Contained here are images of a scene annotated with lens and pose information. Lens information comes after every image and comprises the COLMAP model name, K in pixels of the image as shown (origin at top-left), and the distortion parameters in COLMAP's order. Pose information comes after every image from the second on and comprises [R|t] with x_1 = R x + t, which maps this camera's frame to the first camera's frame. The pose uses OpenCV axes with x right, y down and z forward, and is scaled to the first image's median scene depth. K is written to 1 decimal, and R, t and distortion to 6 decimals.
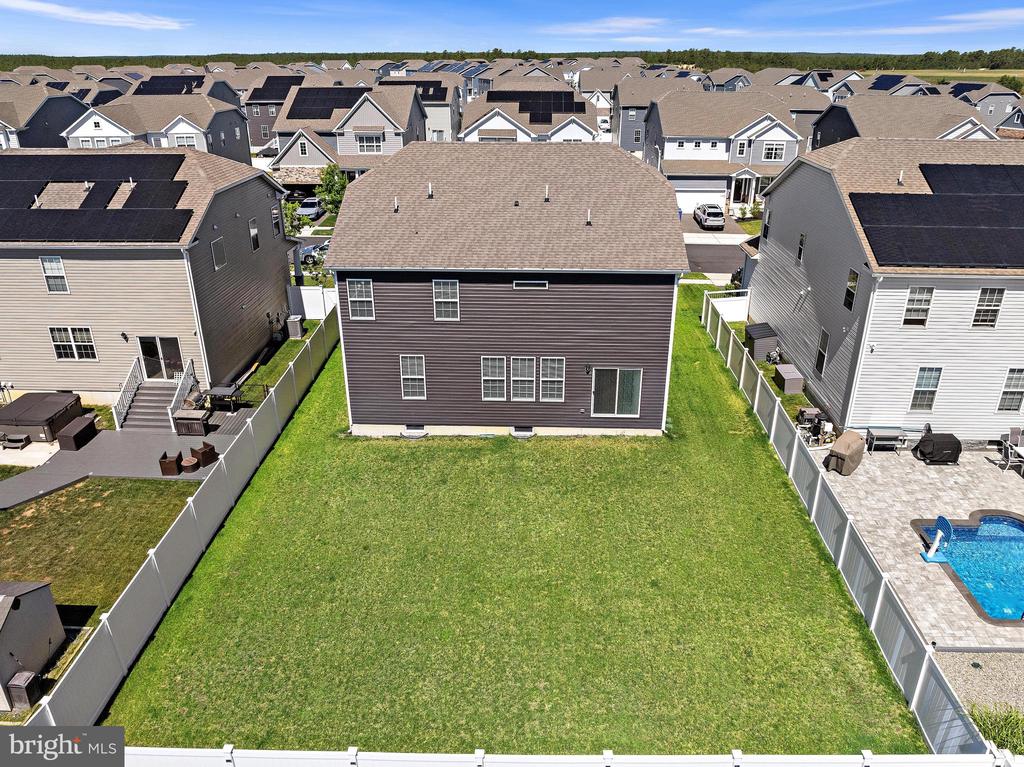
lens RADIAL K [[737.5, 0, 516.0], [0, 737.5, 382.7], [0, 0, 1]] dist [-0.046738, 0.005738]
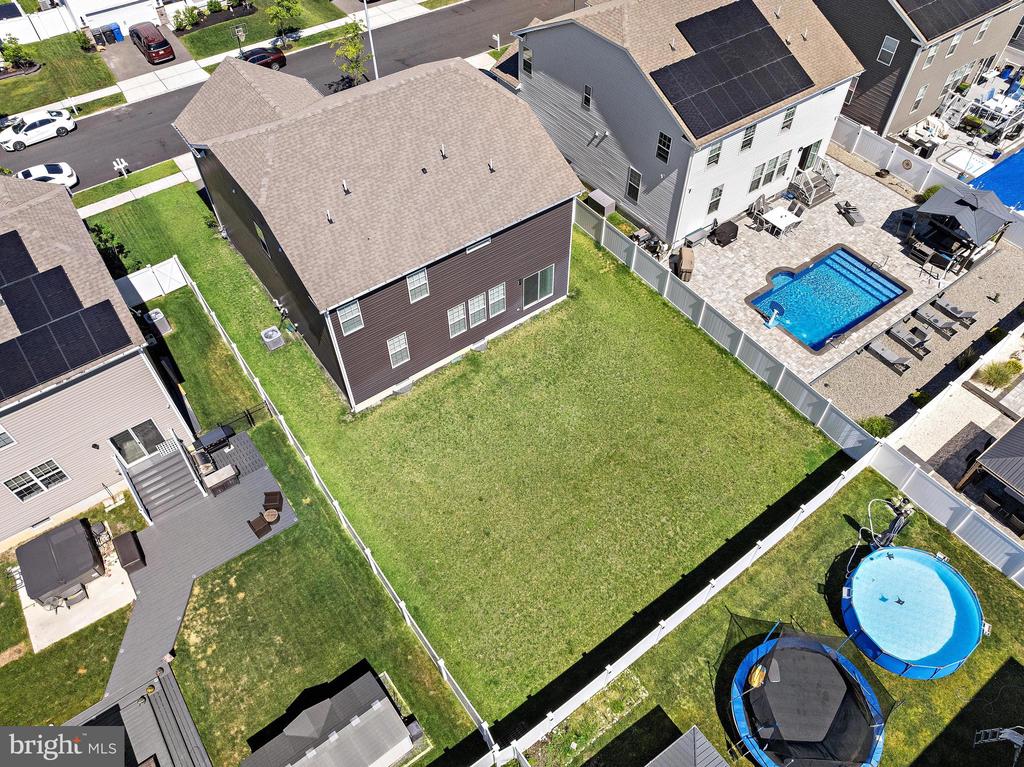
lens RADIAL K [[717.2, 0, 515.6], [0, 717.2, 382.0], [0, 0, 1]] dist [-0.040227, 0.007295]
pose [[0.785822, -0.480578, 0.389266, -0.469972], [0.259830, 0.827722, 0.497358, -0.490726], [-0.561223, -0.289692, 0.775311, 0.011121]]
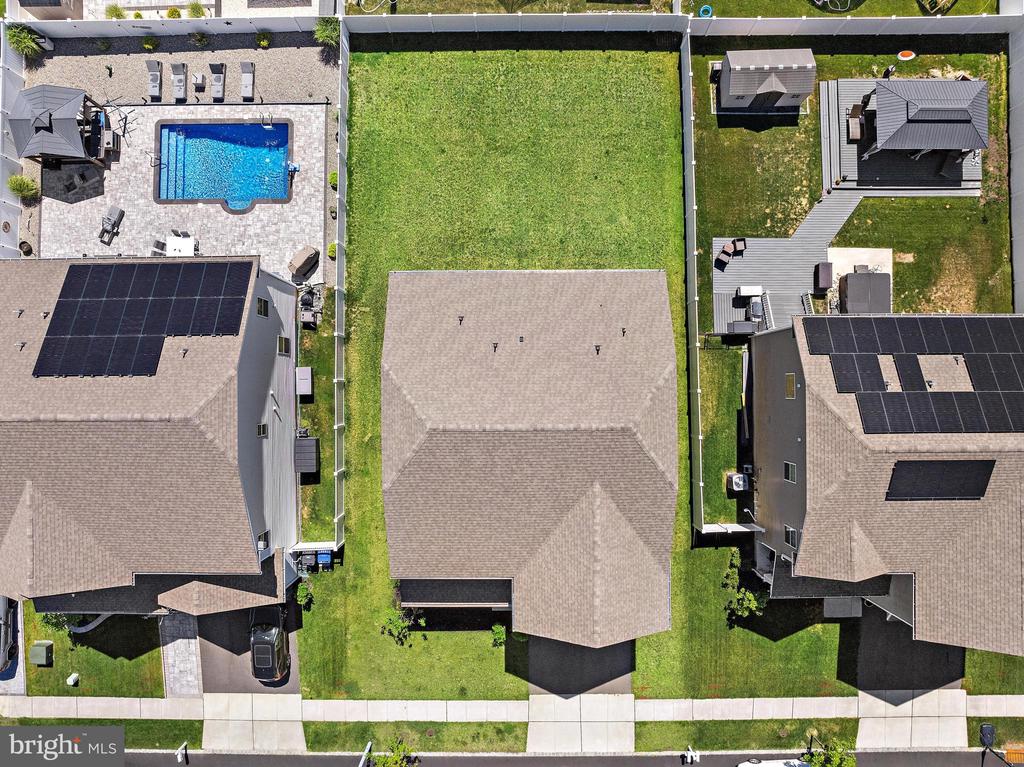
lens RADIAL K [[712.2, 0, 517.7], [0, 712.2, 377.8], [0, 0, 1]] dist [-0.041235, -0.002260]
pose [[-0.999119, 0.041953, 0.001188, 0.007928], [-0.015465, -0.394323, 0.918842, -1.336844], [0.039016, 0.918014, 0.394625, 0.631308]]
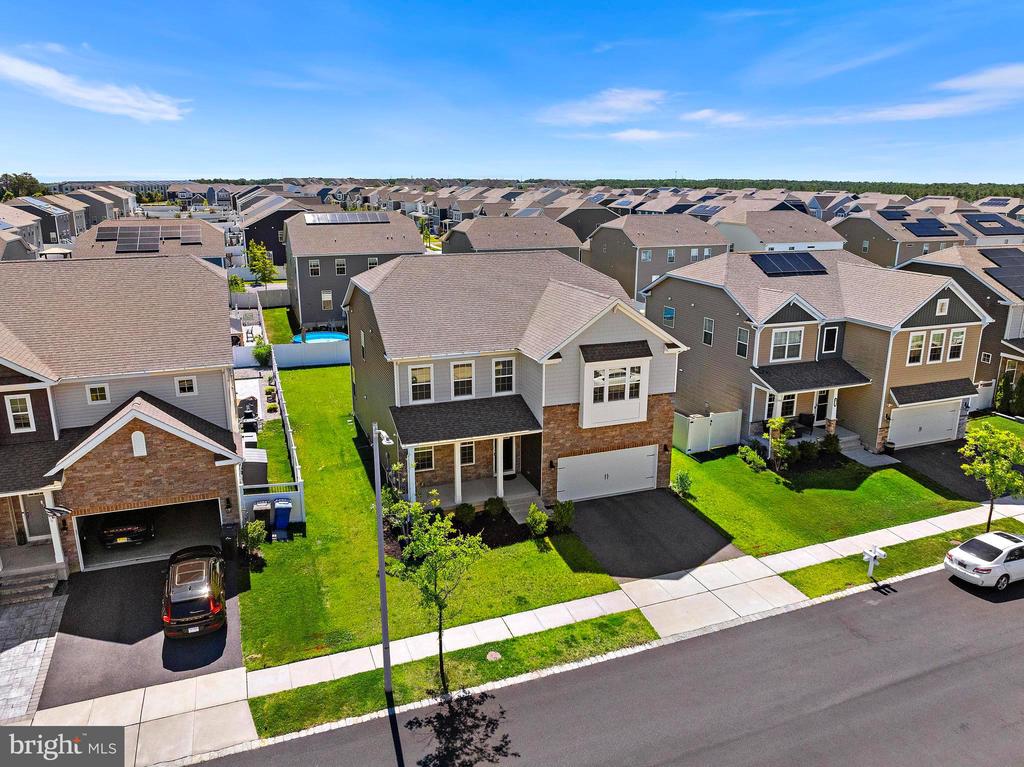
lens RADIAL K [[737.5, 0, 516.0], [0, 737.5, 382.7], [0, 0, 1]] dist [-0.046738, 0.005738]
pose [[-0.922170, 0.101859, -0.373132, 0.482546], [-0.161011, 0.776048, 0.609775, -1.042357], [0.351679, 0.622394, -0.699248, 2.290268]]
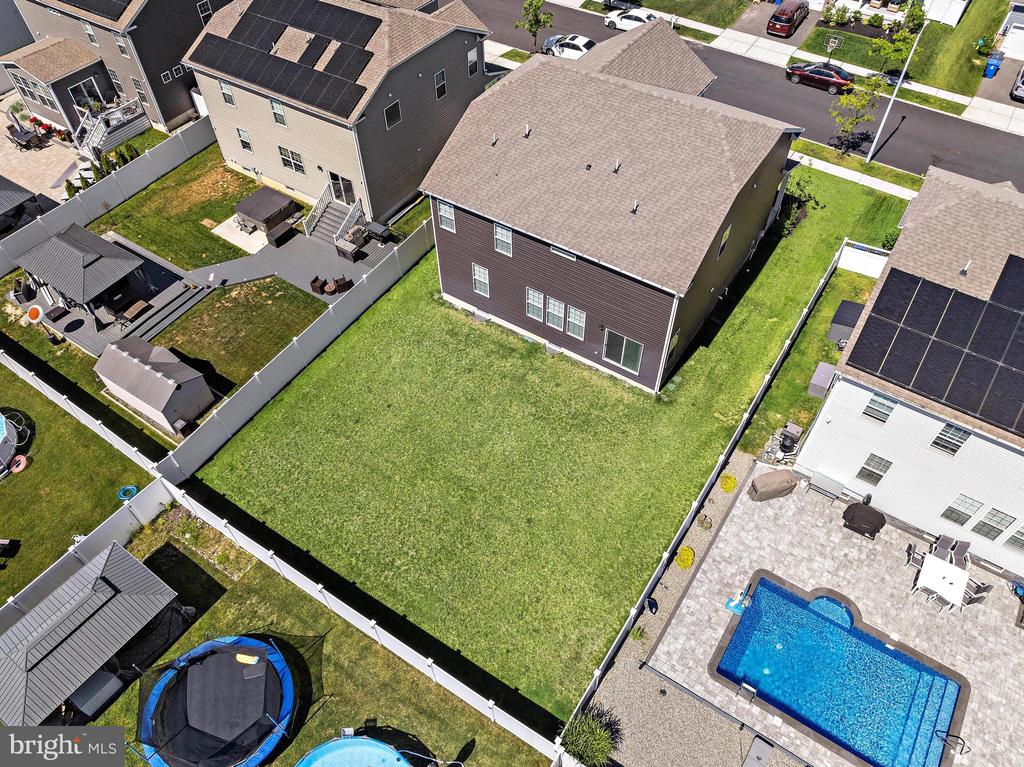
lens RADIAL K [[717.2, 0, 515.6], [0, 717.2, 382.0], [0, 0, 1]] dist [-0.040227, 0.007295]
pose [[0.855014, 0.393033, -0.338343, 0.408123], [-0.204222, 0.854866, 0.476967, -0.470696], [0.476702, -0.338716, 0.811188, -0.031858]]
